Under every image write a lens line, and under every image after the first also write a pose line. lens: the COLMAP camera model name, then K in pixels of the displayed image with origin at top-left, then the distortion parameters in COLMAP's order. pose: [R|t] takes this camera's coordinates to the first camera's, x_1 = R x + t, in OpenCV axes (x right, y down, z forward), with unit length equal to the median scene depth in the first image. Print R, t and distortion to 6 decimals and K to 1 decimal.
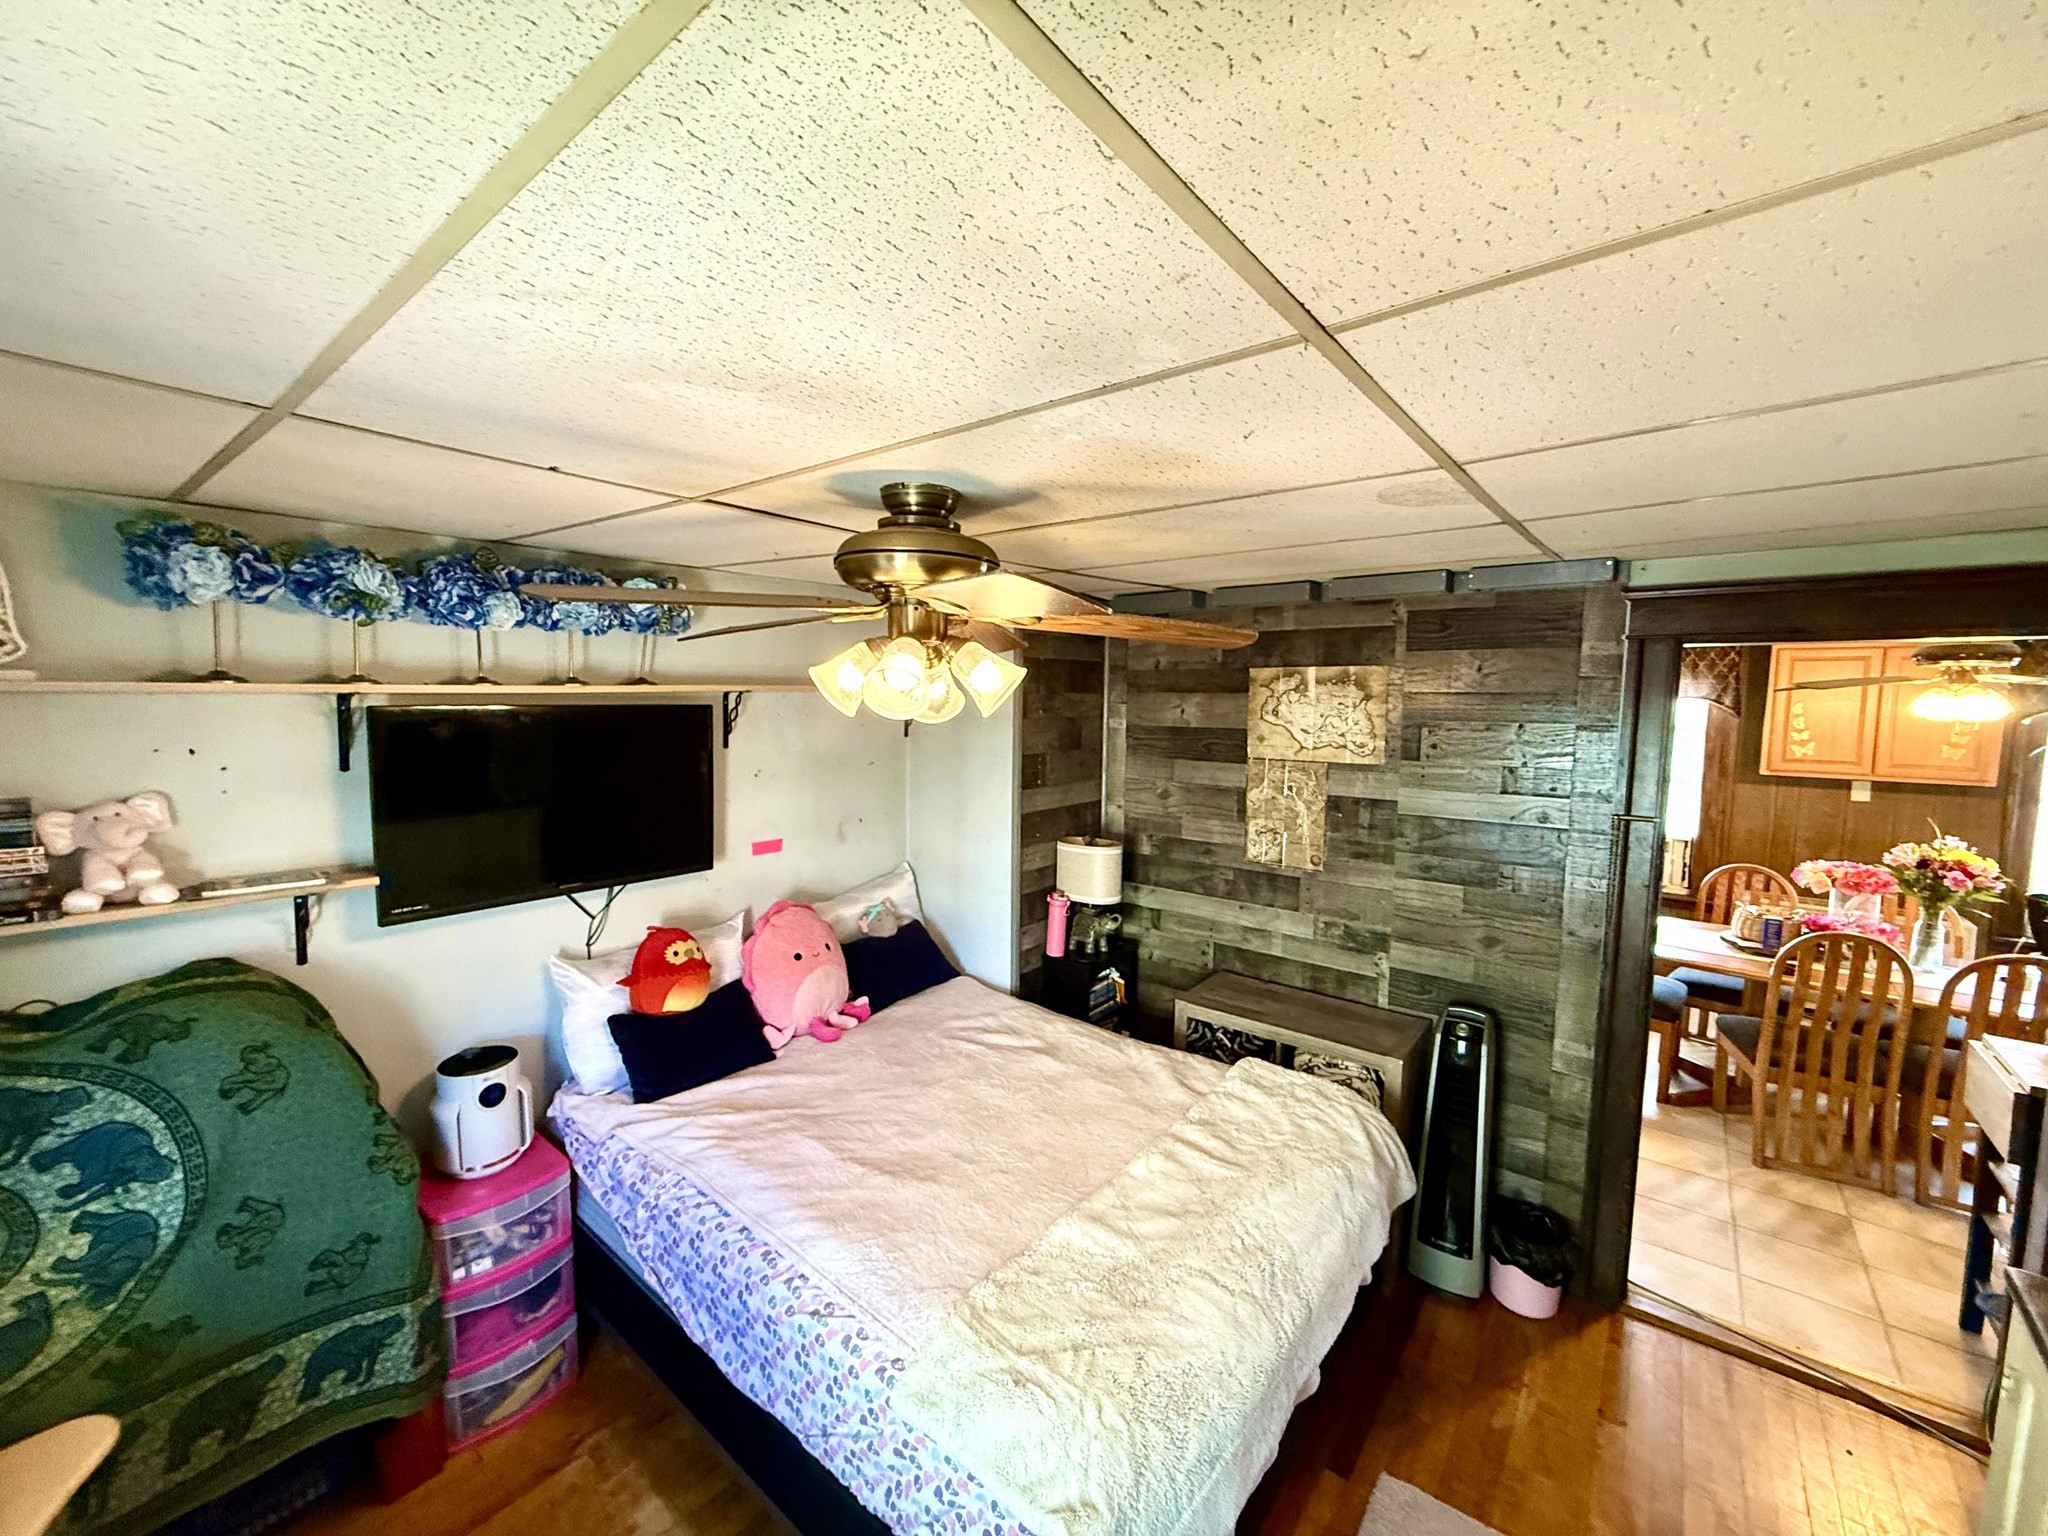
lens RADIAL K [[817.2, 0, 1026.1], [0, 817.2, 762.8], [0, 0, 1]] dist [-0.000385, 0.000538]
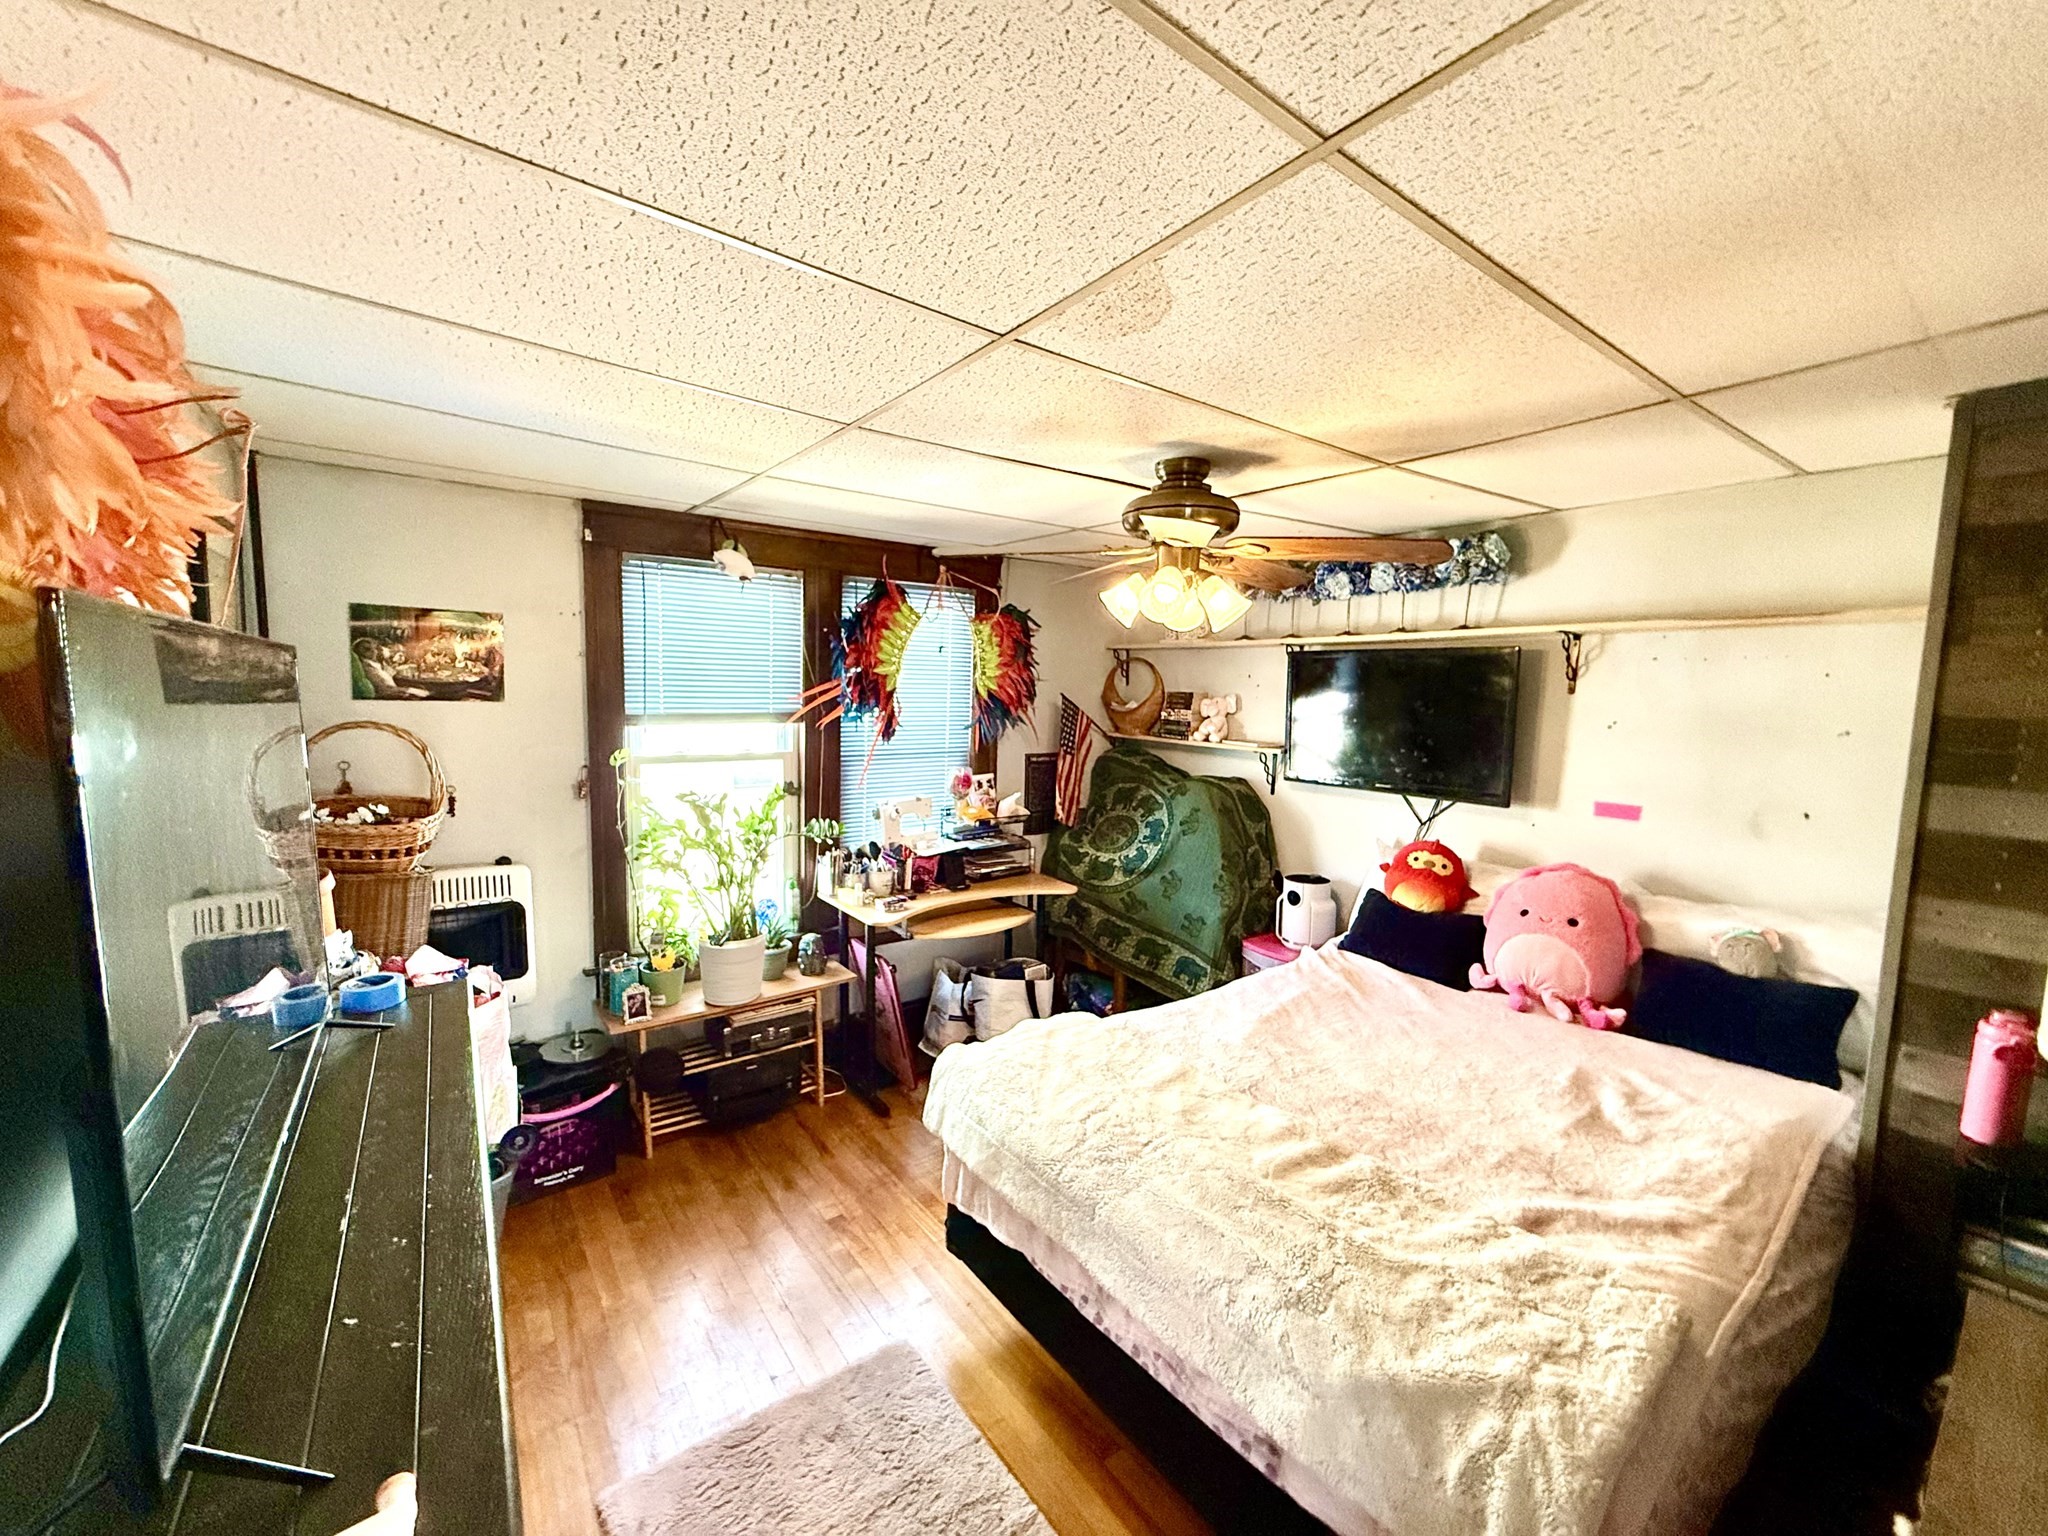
lens RADIAL K [[817.2, 0, 1026.4], [0, 817.2, 768.0], [0, 0, 1]] dist [-0.000385, 0.000538]
pose [[-0.229037, 0.087773, -0.969452, 0.940541], [-0.110484, 0.987147, 0.115477, 0.035461], [0.967128, 0.133557, -0.216395, 0.790864]]
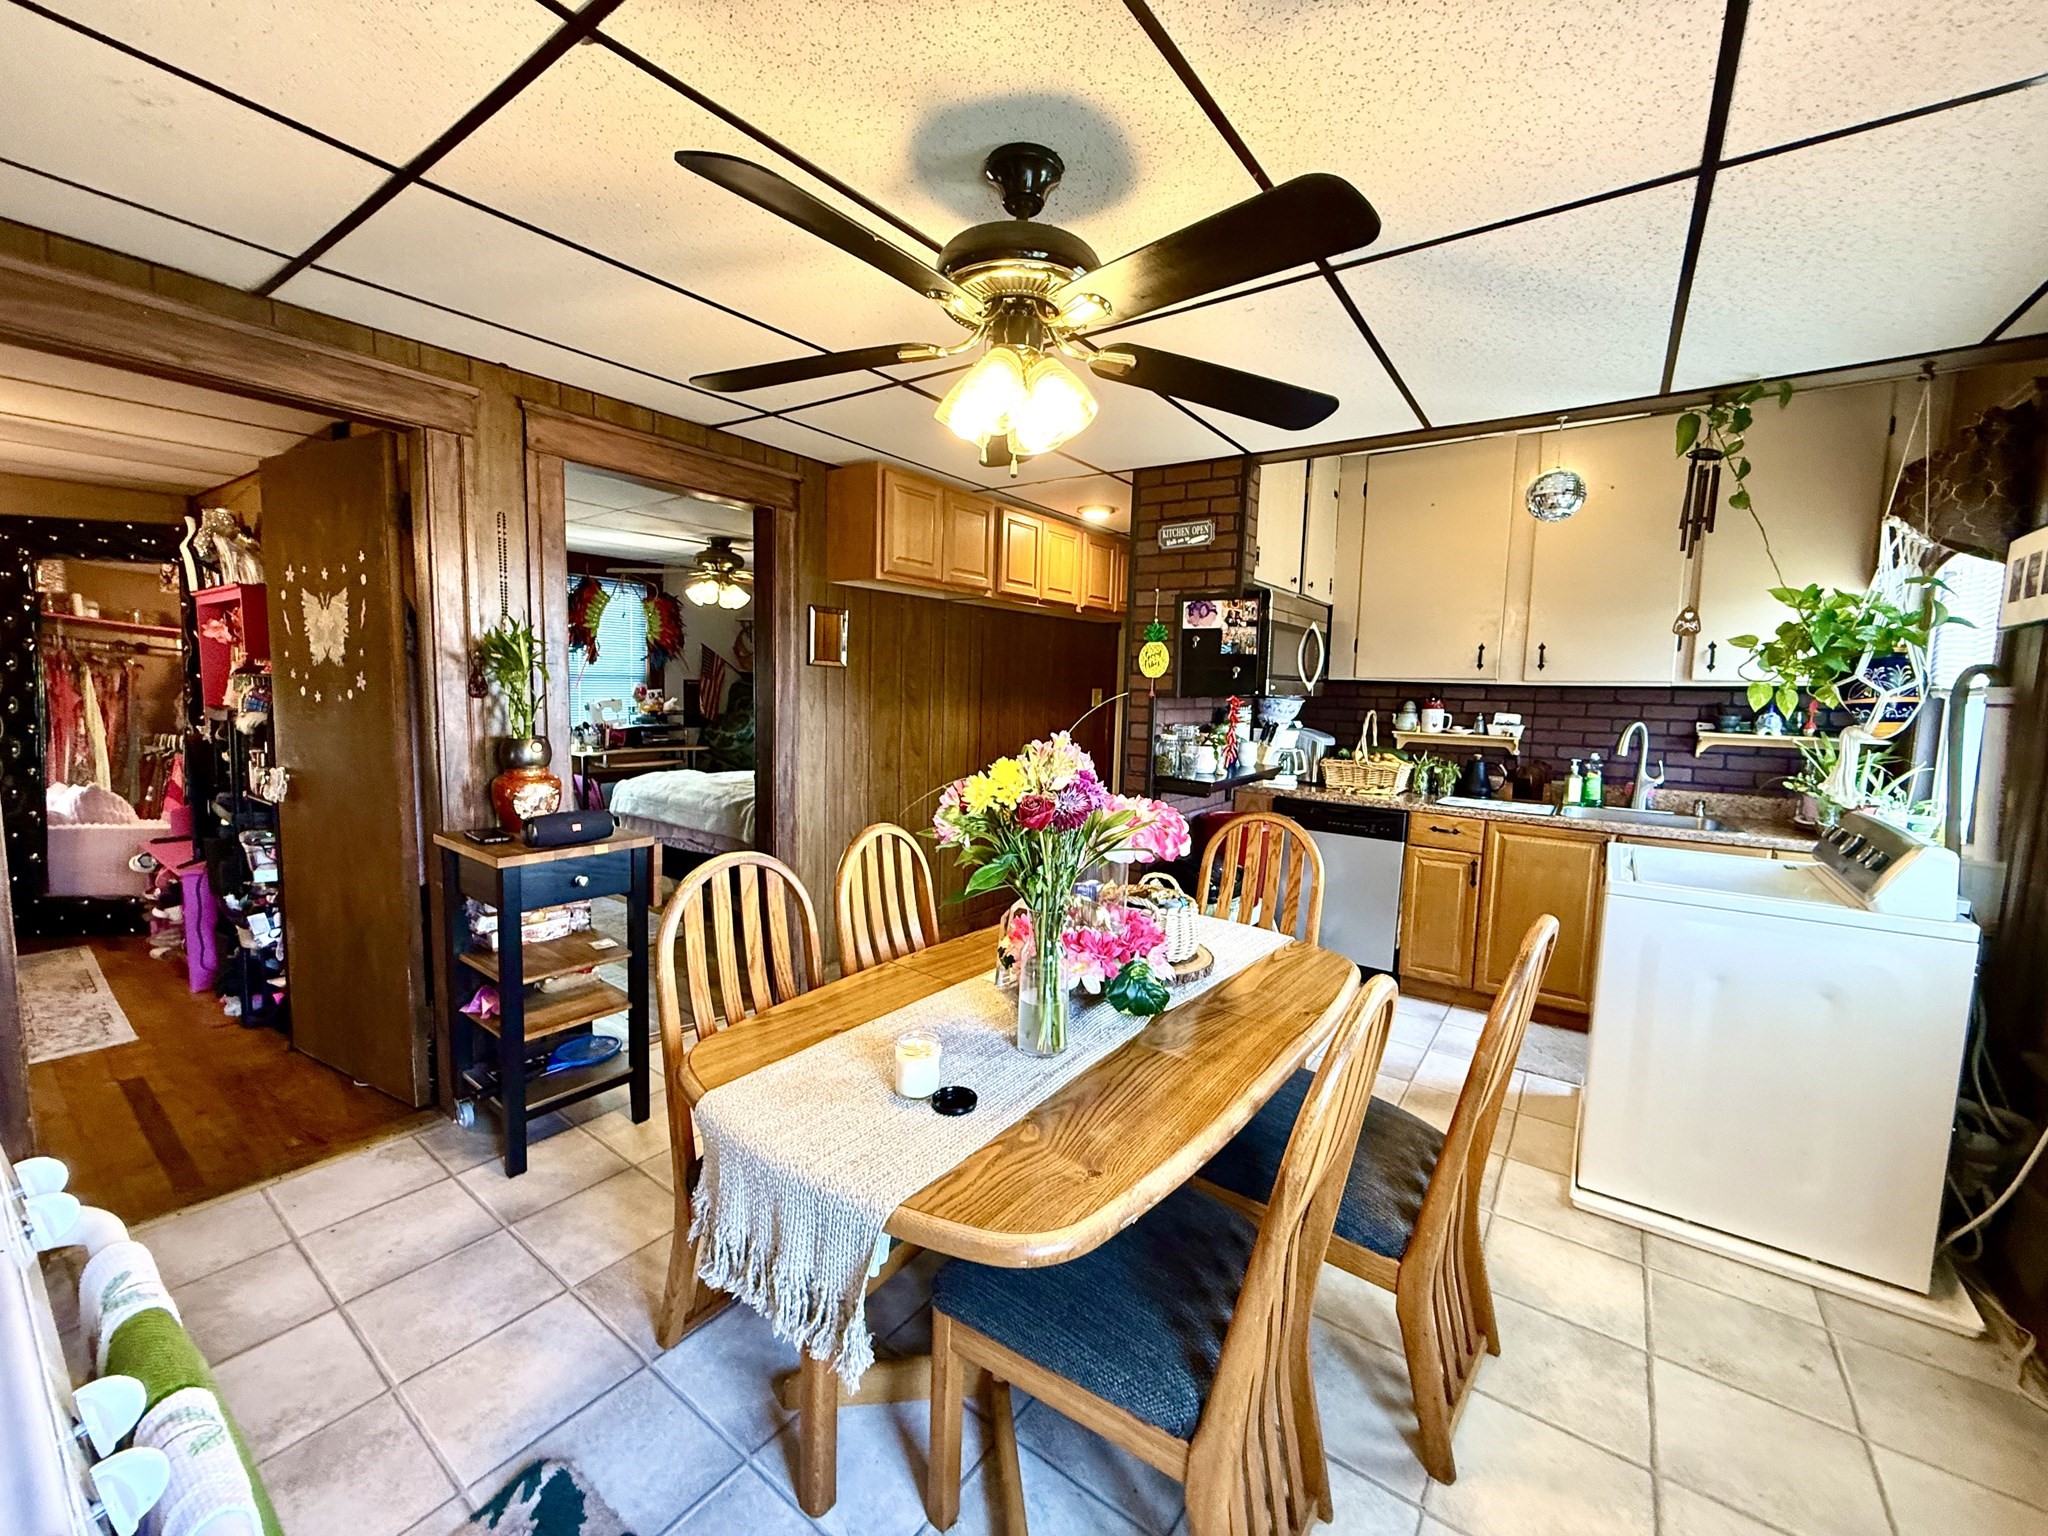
lens RADIAL K [[817.2, 0, 1016.2], [0, 817.2, 762.3], [0, 0, 1]] dist [-0.000385, 0.000538]
pose [[0.058590, 0.091810, -0.994051, 2.420127], [-0.112610, 0.990014, 0.084800, 0.121802], [0.991910, 0.106972, 0.068344, 1.490921]]
